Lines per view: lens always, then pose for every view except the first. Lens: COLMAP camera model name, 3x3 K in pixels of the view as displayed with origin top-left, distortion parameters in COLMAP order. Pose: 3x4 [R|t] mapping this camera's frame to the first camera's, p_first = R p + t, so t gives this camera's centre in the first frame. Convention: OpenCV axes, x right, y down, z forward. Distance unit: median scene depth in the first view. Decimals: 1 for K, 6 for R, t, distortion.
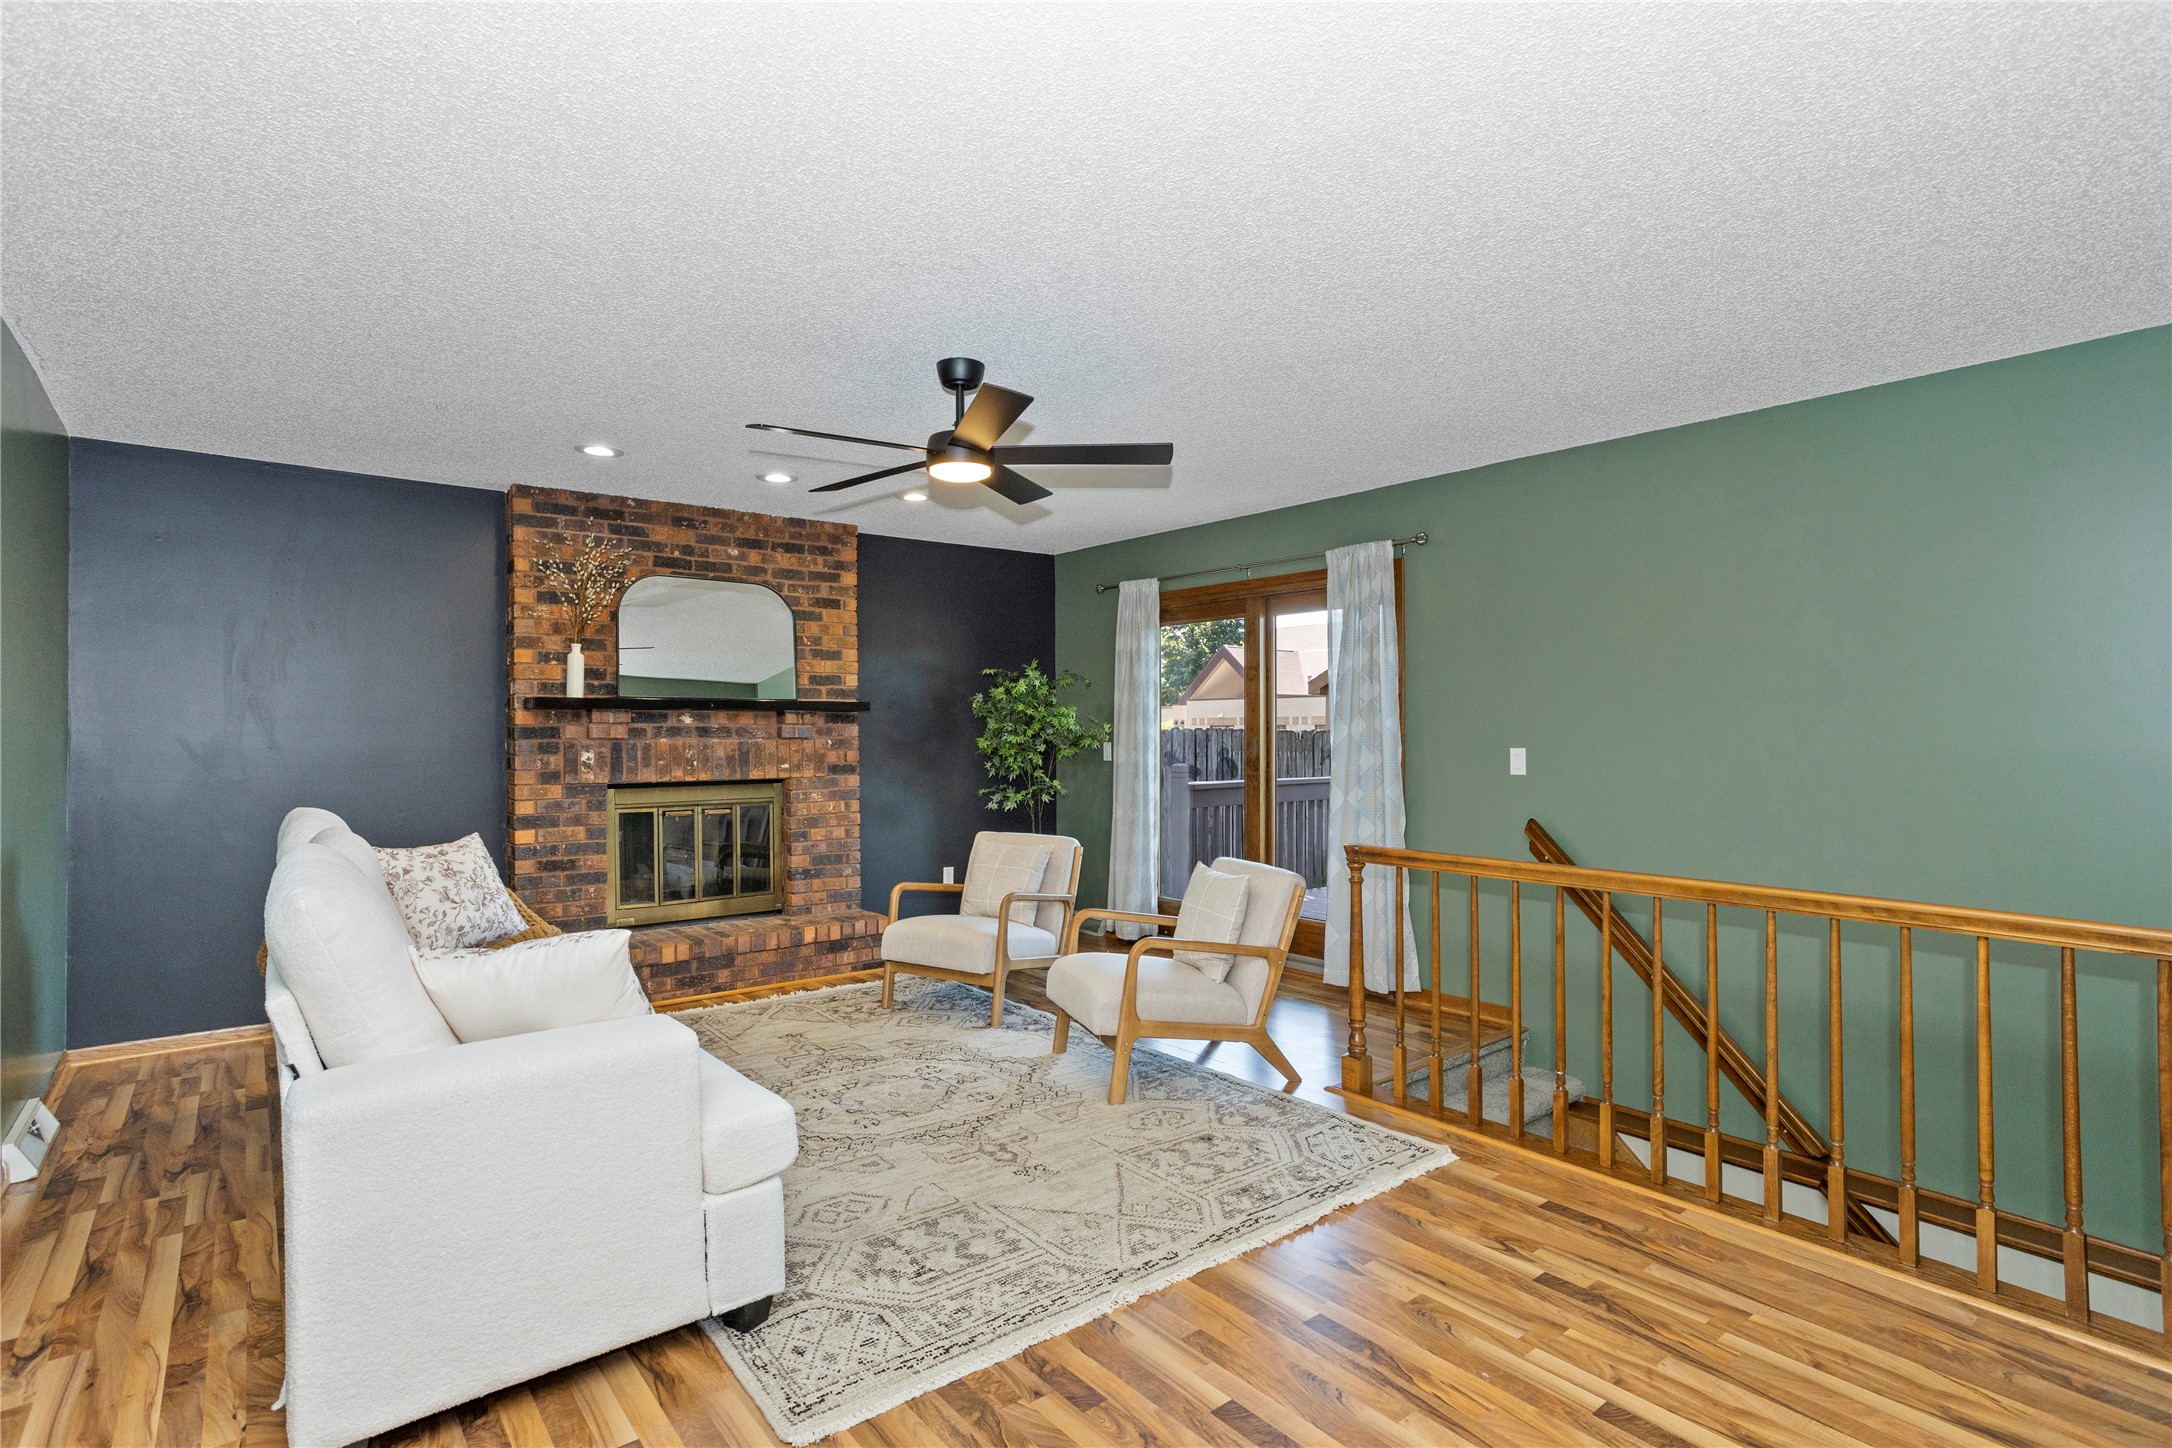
lens RADIAL K [[1068.6, 0, 1086.0], [0, 1068.6, 724.0], [0, 0, 1]] dist [-0.058336, 0.036306]
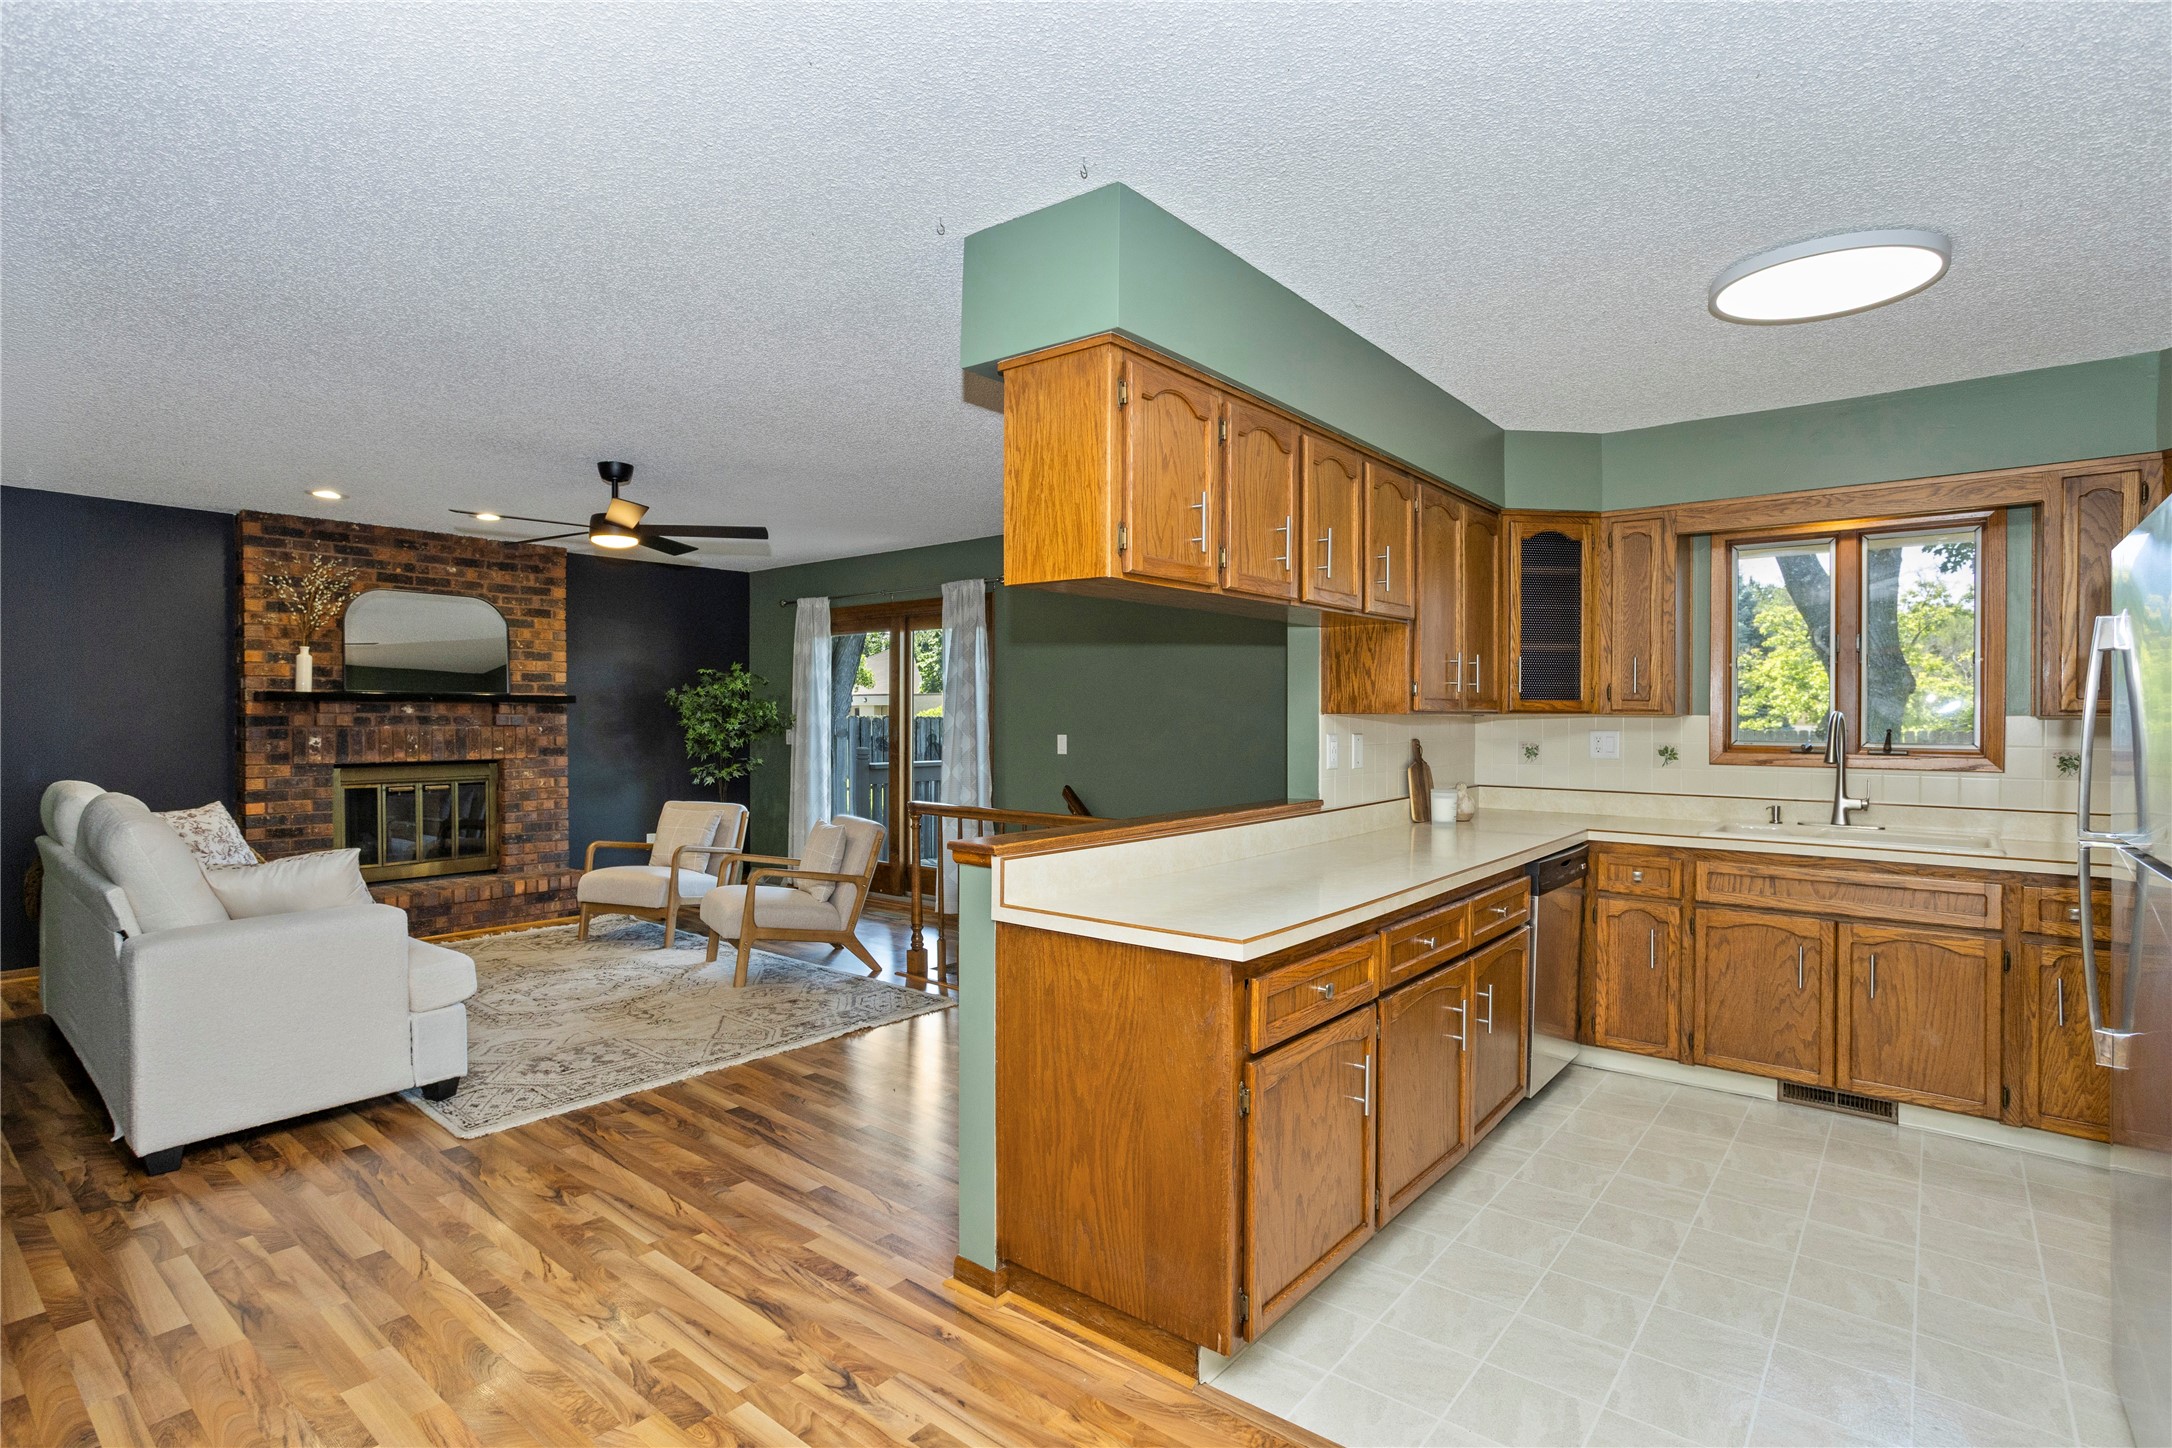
lens RADIAL K [[1067.8, 0, 1099.2], [0, 1067.8, 719.5], [0, 0, 1]] dist [-0.055918, 0.036873]
pose [[0.976896, 0.004175, 0.213672, 0.134792], [-0.006204, 0.999942, 0.008826, -0.009001], [-0.213623, -0.009948, 0.976866, -0.329457]]
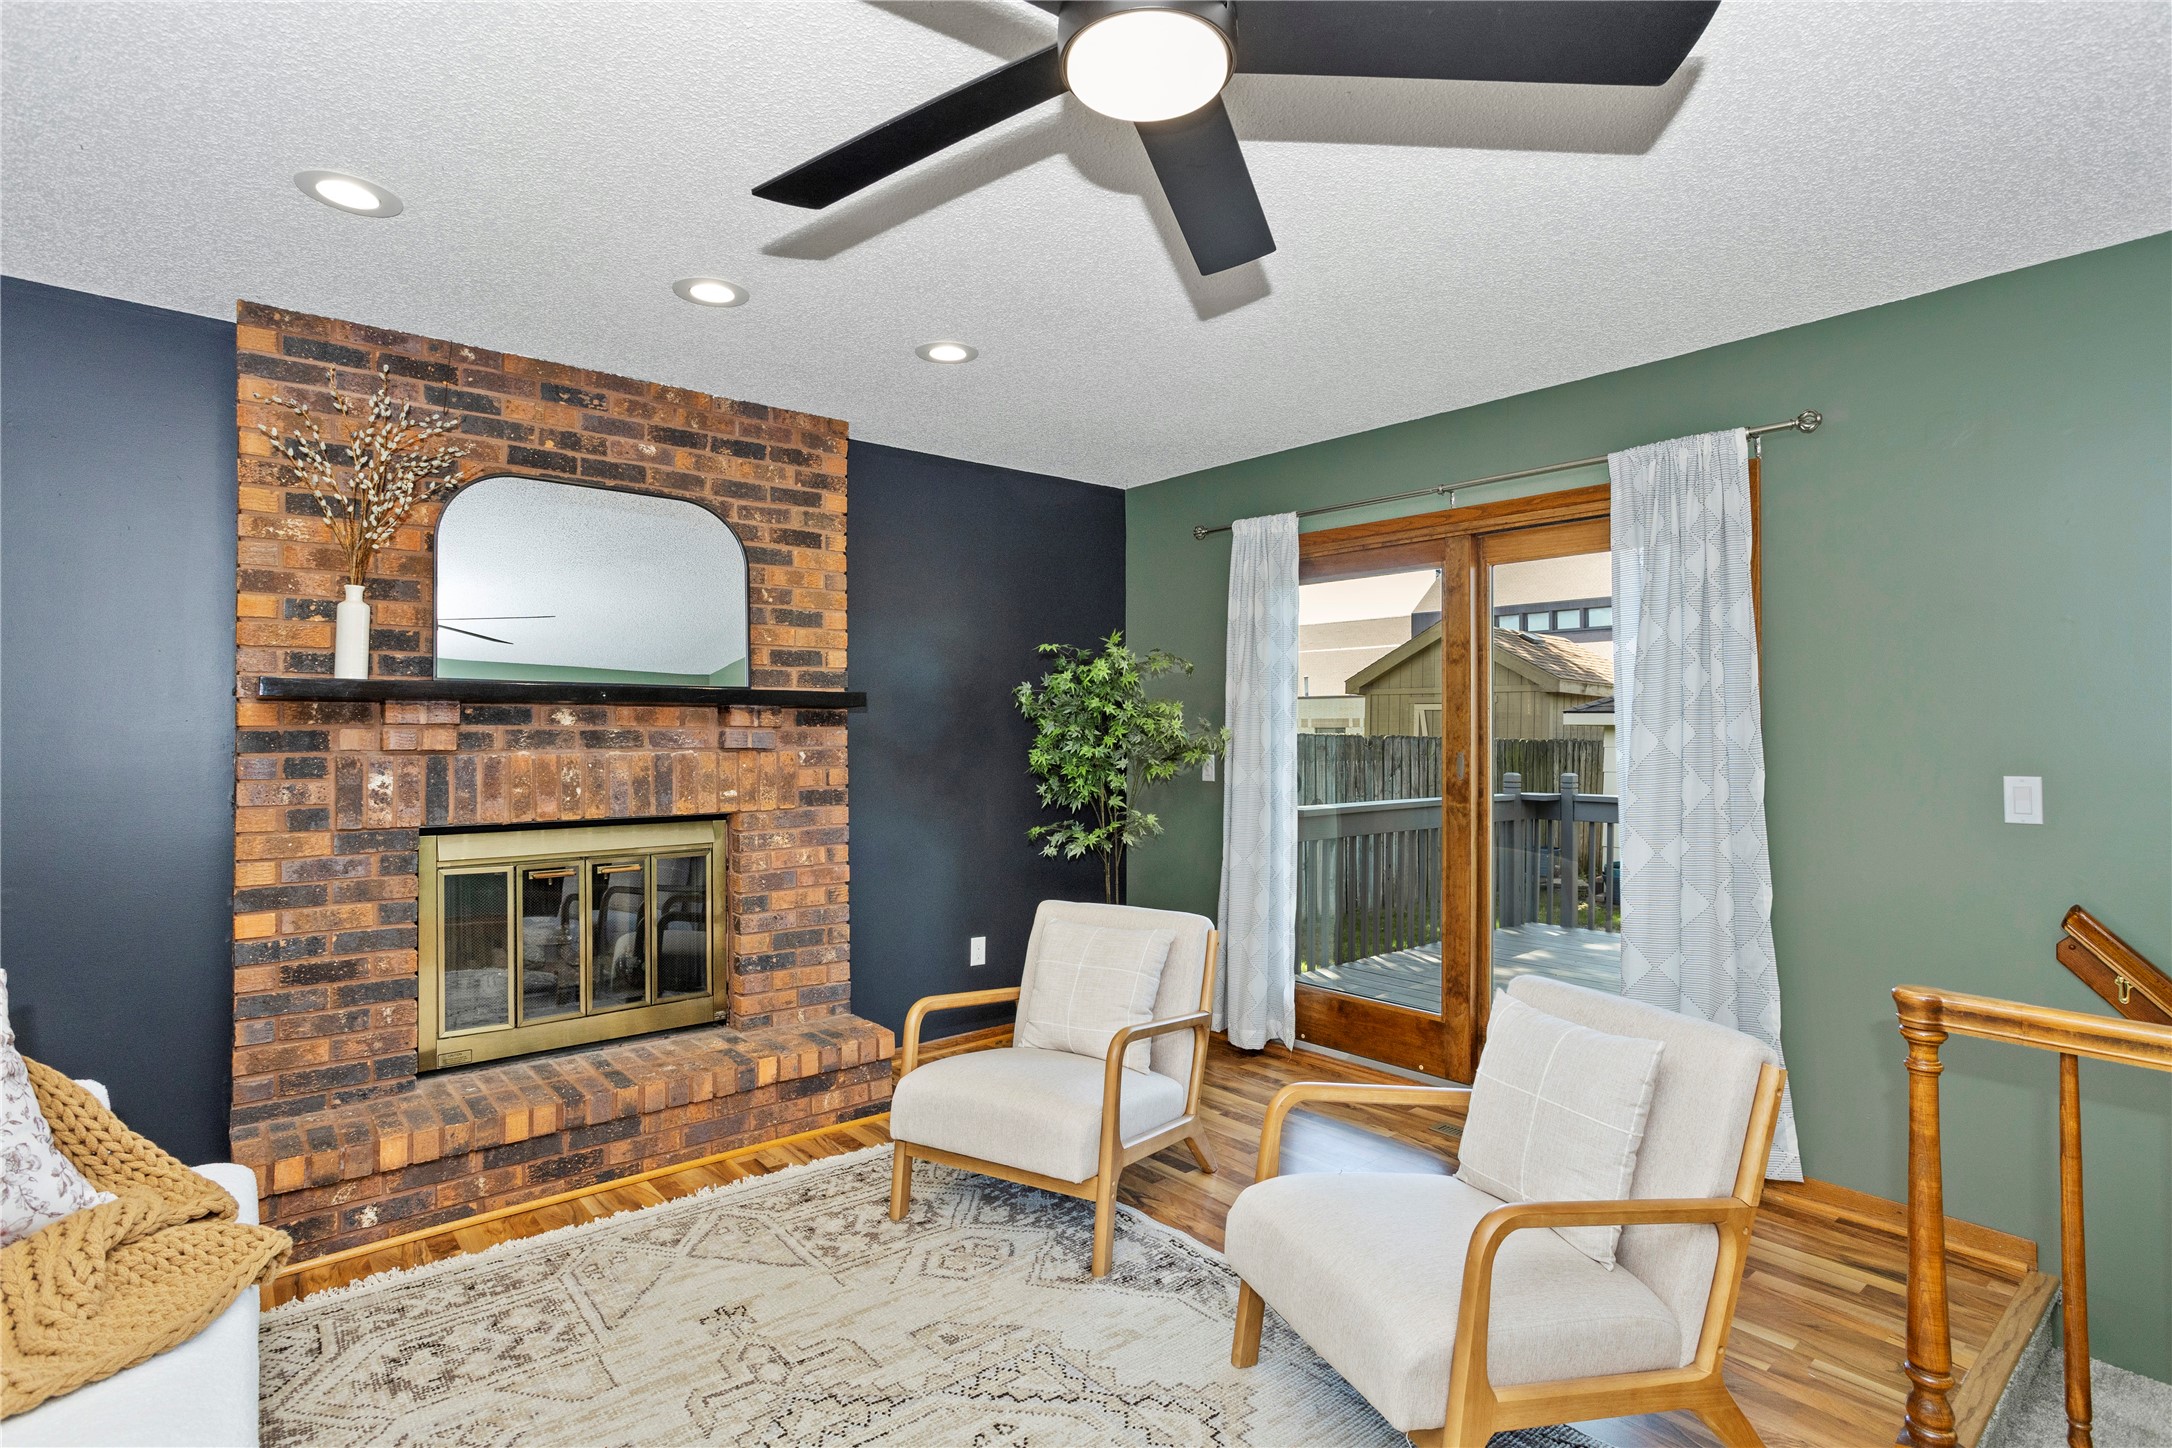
lens RADIAL K [[1079.7, 0, 1104.4], [0, 1079.7, 716.0], [0, 0, 1]] dist [-0.058448, 0.044166]
pose [[0.999394, 0.004919, 0.034456, -0.091669], [-0.004660, 0.999960, -0.007596, -0.002822], [-0.034492, 0.007431, 0.999377, 0.390111]]
